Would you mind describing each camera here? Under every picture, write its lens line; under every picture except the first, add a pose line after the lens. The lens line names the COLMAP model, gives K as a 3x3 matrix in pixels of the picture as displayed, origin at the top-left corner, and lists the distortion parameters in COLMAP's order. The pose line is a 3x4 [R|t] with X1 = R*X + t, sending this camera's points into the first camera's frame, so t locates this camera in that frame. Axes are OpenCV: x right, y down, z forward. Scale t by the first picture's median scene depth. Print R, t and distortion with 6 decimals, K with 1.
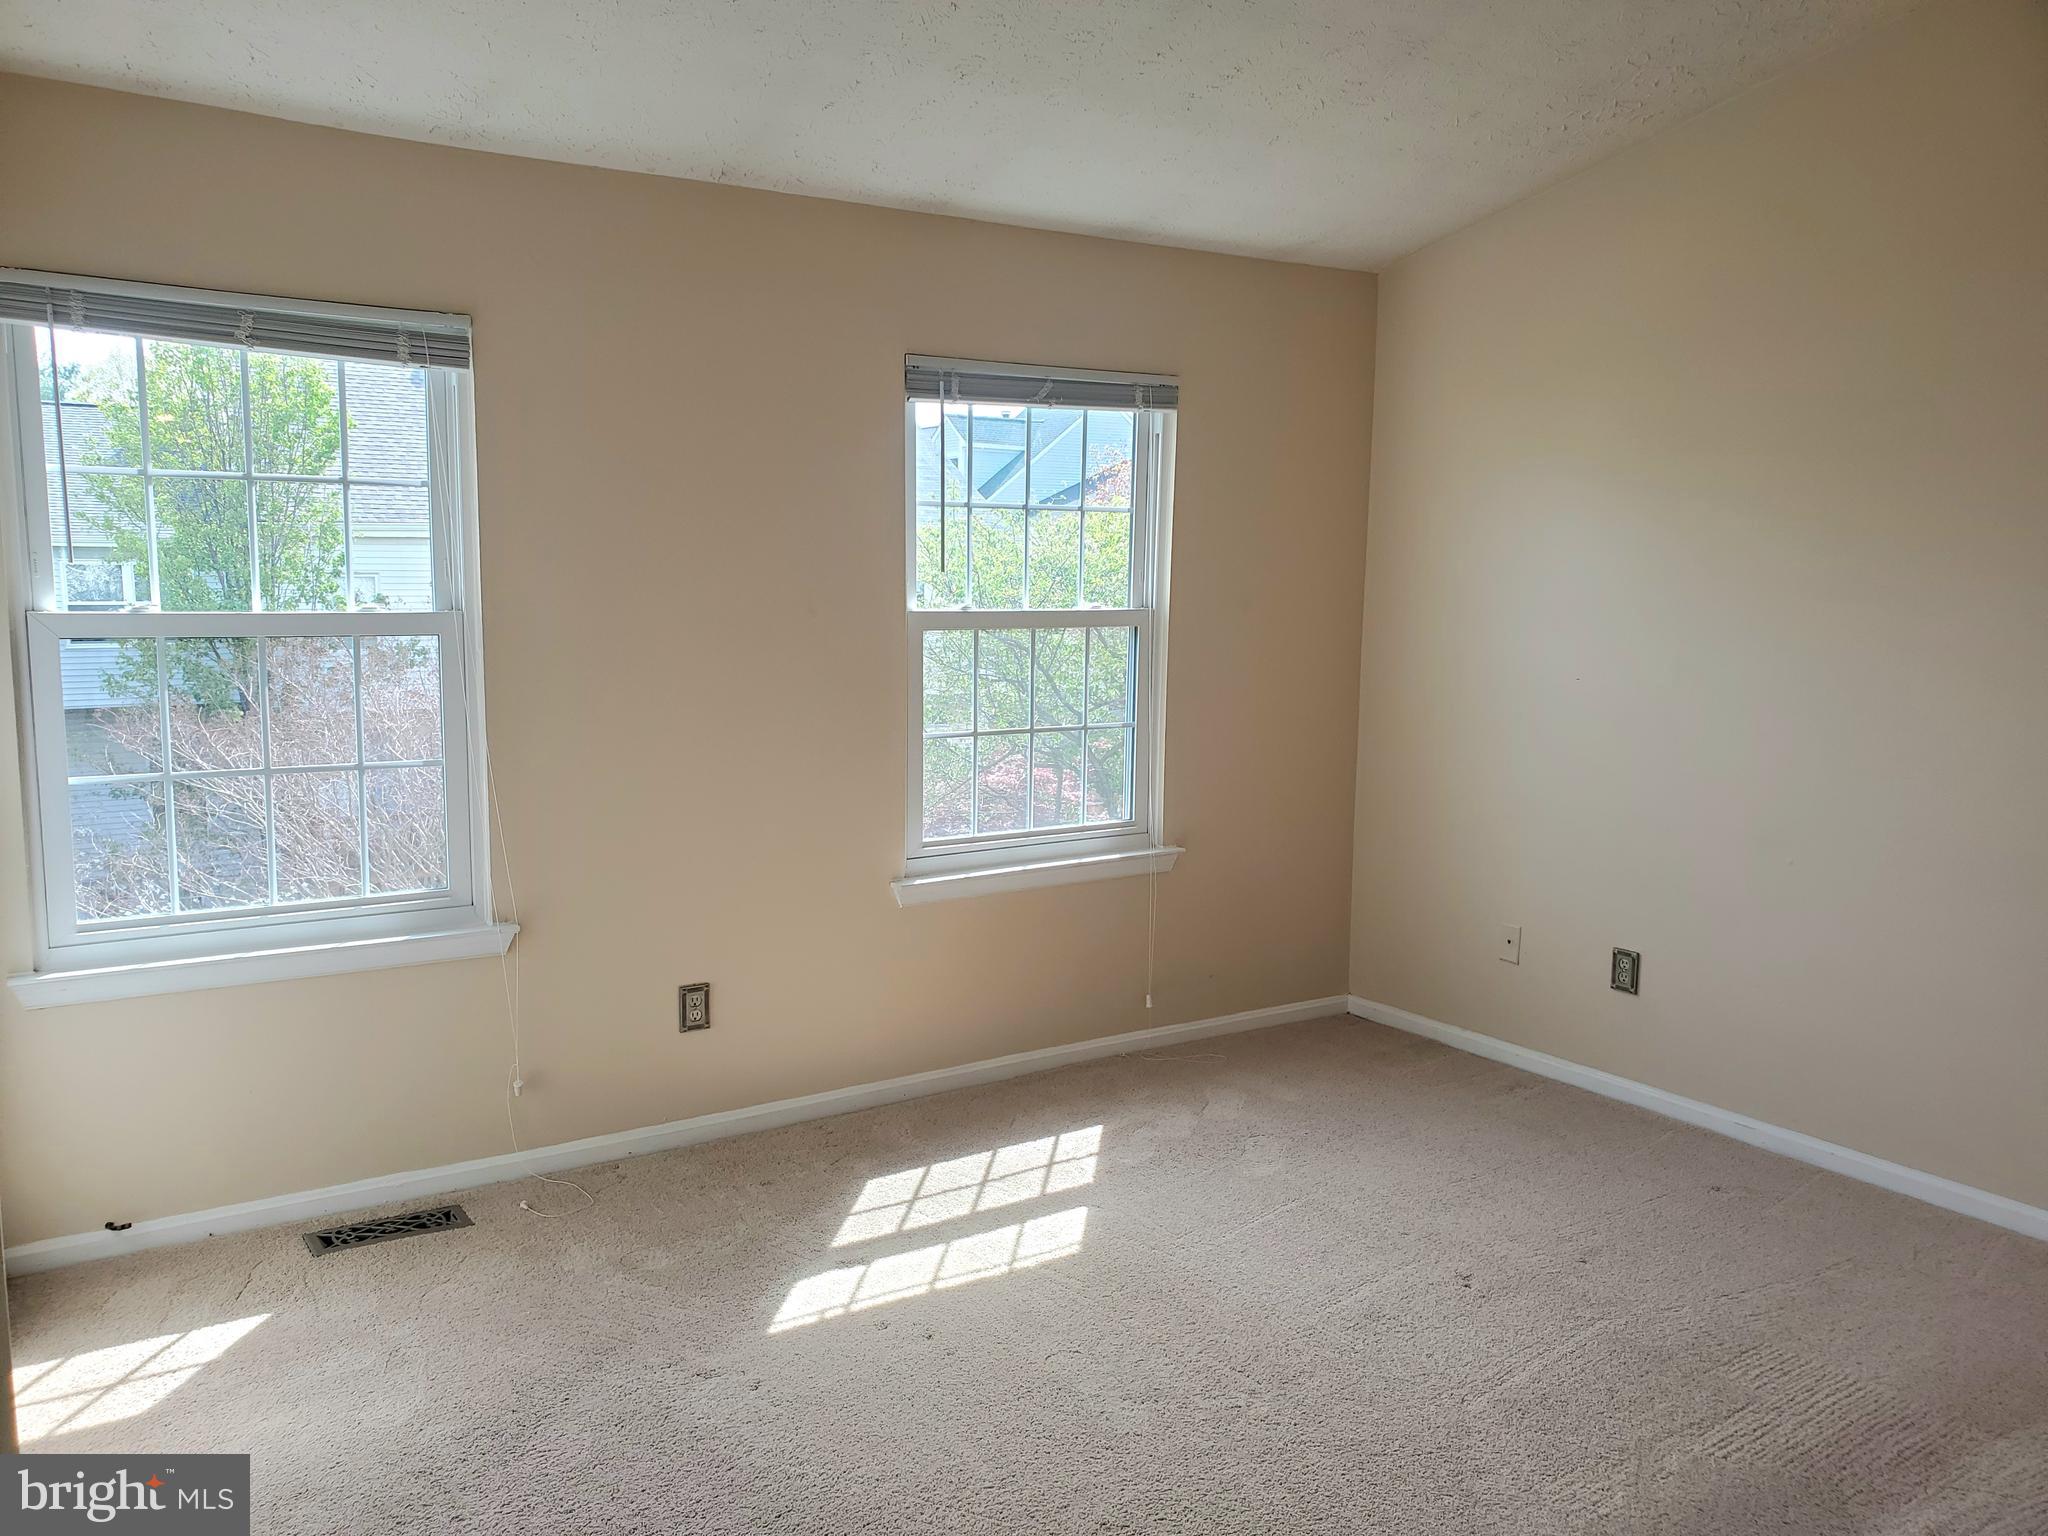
lens RADIAL K [[1594.8, 0, 1025.5], [0, 1594.8, 769.7], [0, 0, 1]] dist [0.024478, 0.002679]
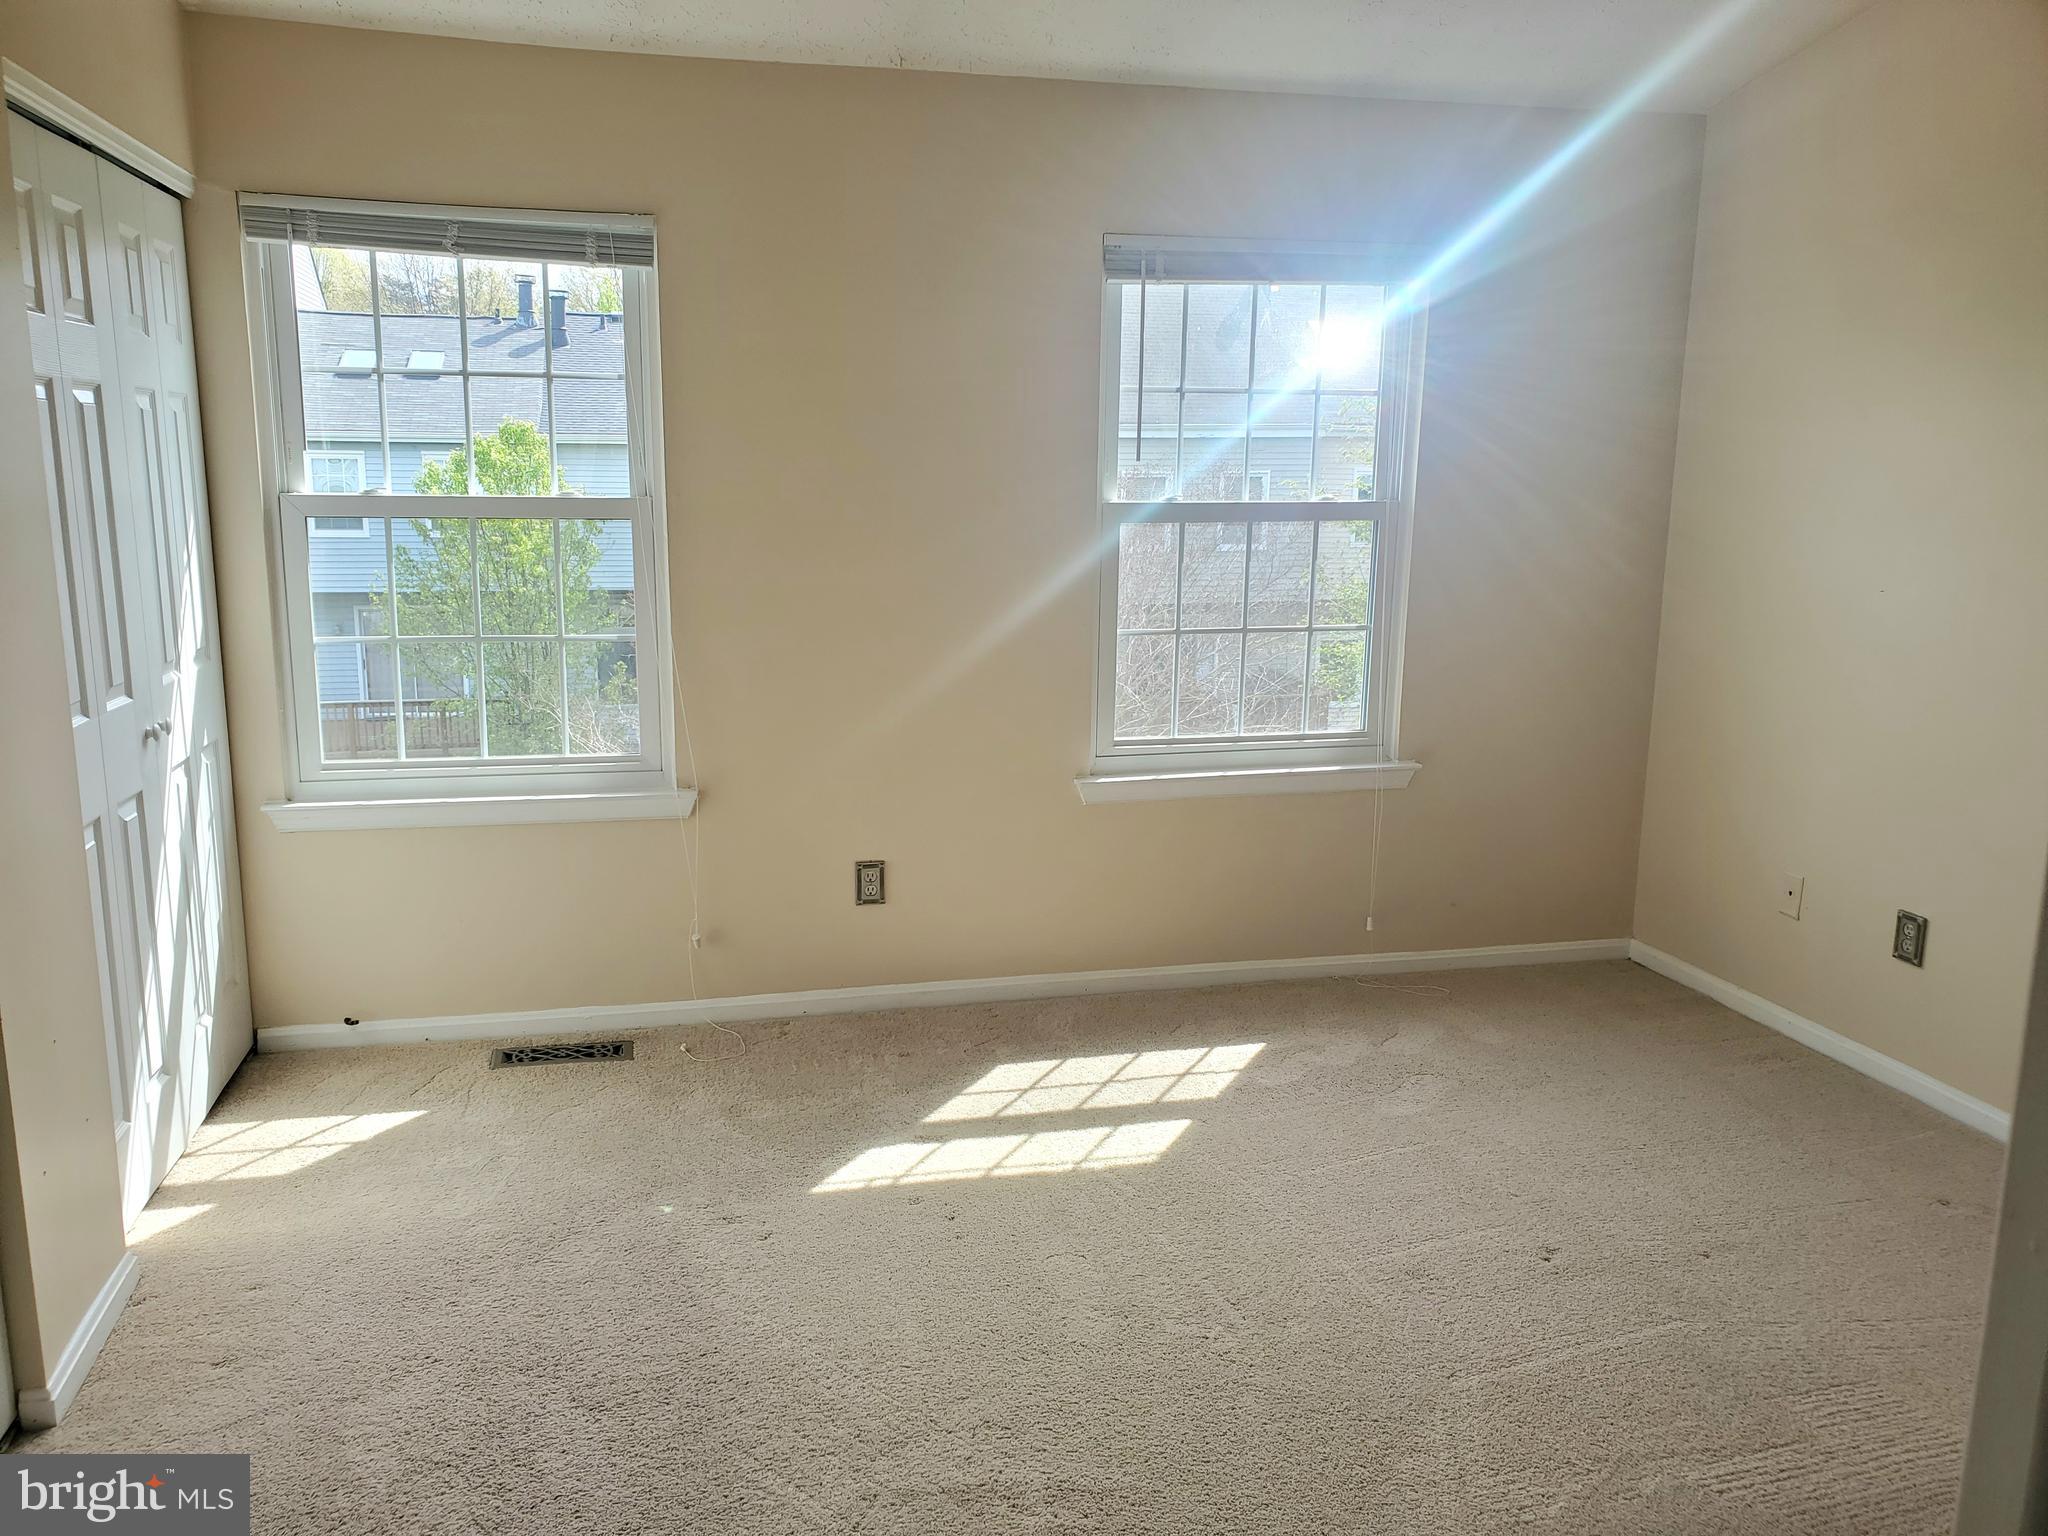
lens RADIAL K [[1594.8, 0, 1027.4], [0, 1594.8, 768.5], [0, 0, 1]] dist [0.024478, 0.002679]
pose [[0.943121, 0.062352, -0.326549, 0.247973], [-0.043098, 0.996897, 0.065877, 0.000972], [0.329644, -0.048056, 0.942882, 0.062174]]
